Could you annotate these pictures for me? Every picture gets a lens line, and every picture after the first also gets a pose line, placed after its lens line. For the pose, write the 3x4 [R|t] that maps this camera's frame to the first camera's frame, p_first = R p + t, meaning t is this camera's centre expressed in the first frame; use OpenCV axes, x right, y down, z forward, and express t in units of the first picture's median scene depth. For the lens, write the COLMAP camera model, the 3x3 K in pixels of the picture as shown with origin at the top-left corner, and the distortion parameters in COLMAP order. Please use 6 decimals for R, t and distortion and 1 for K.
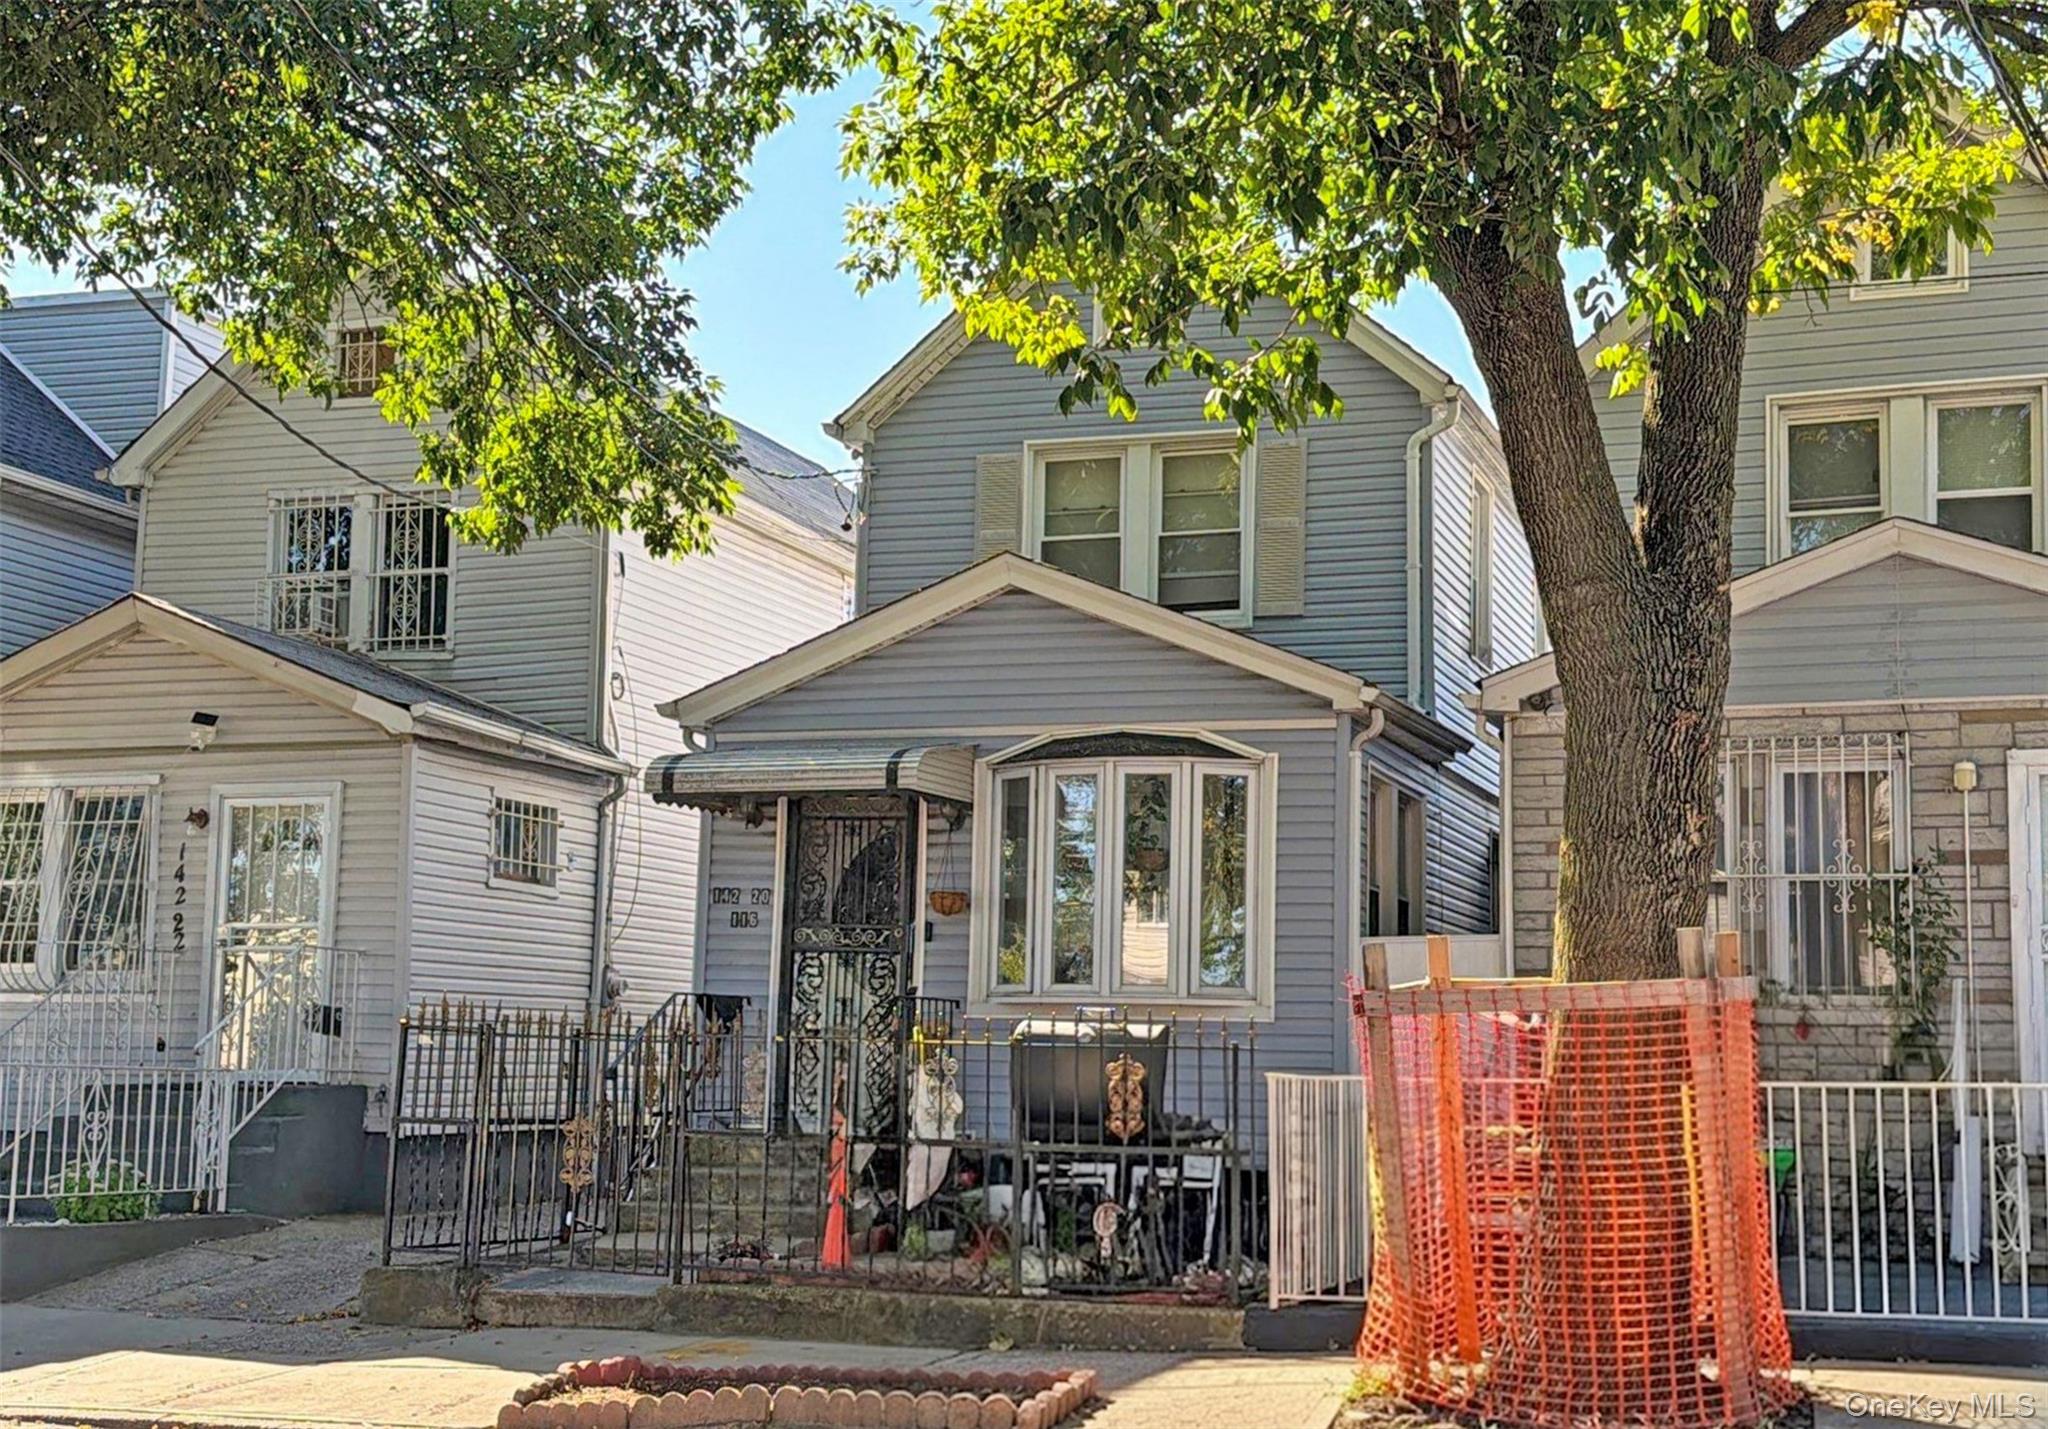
lens RADIAL K [[2737.3, 0, 966.4], [0, 2737.3, 717.6], [0, 0, 1]] dist [0.146899, -0.562634]
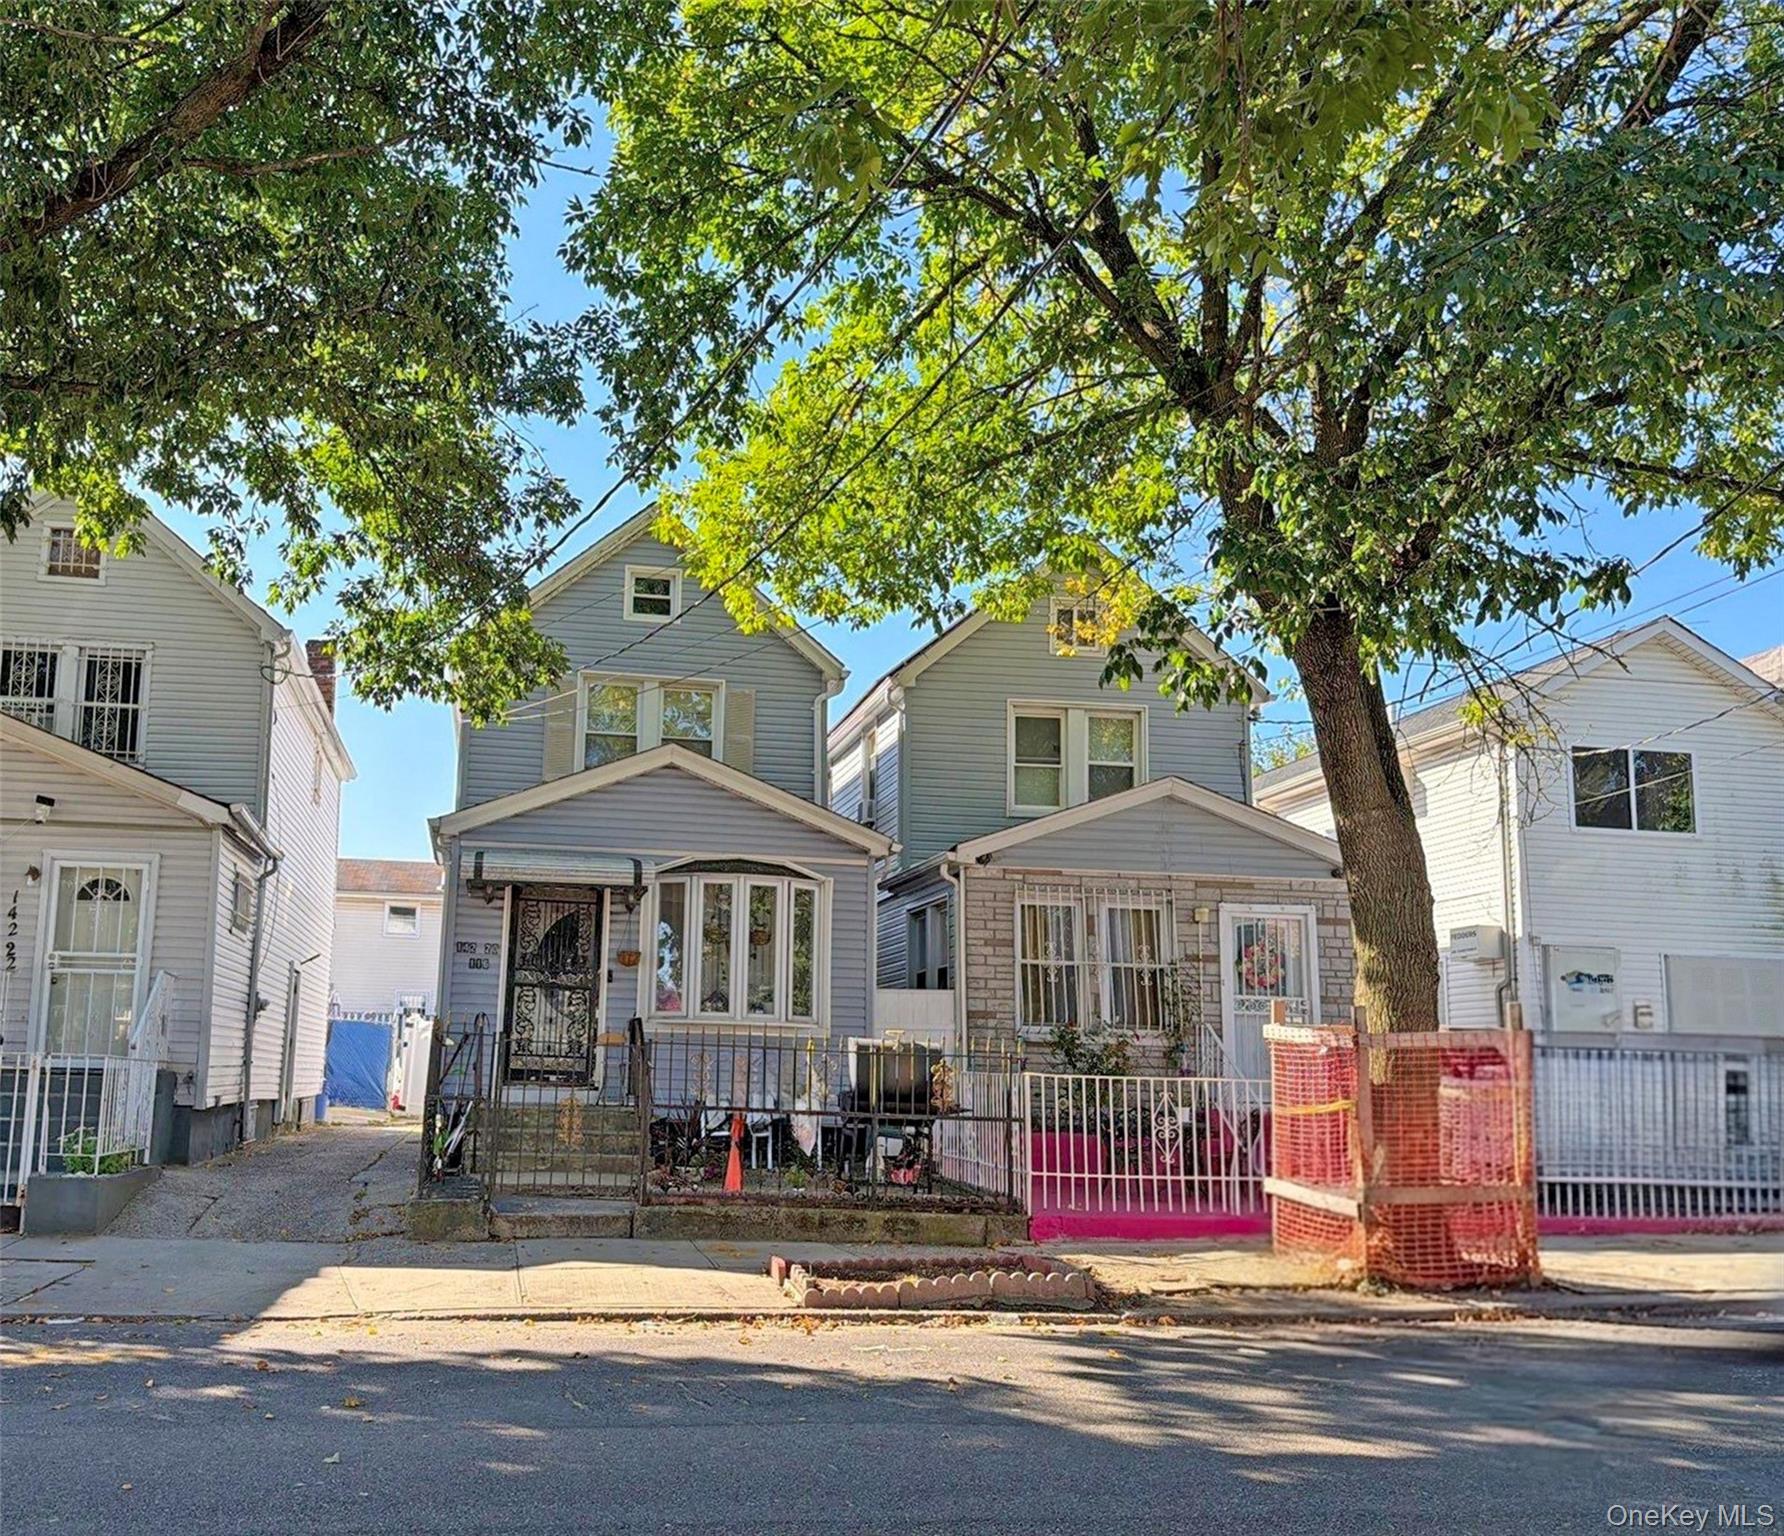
lens RADIAL K [[1649.7, 0, 723.1], [0, 1649.7, 767.7], [0, 0, 1]] dist [0.060354, -0.003474]
pose [[0.882729, 0.092666, 0.460655, -0.395713], [-0.071556, 0.995437, -0.063125, 0.013475], [-0.464402, 0.022759, 0.885332, 0.121086]]
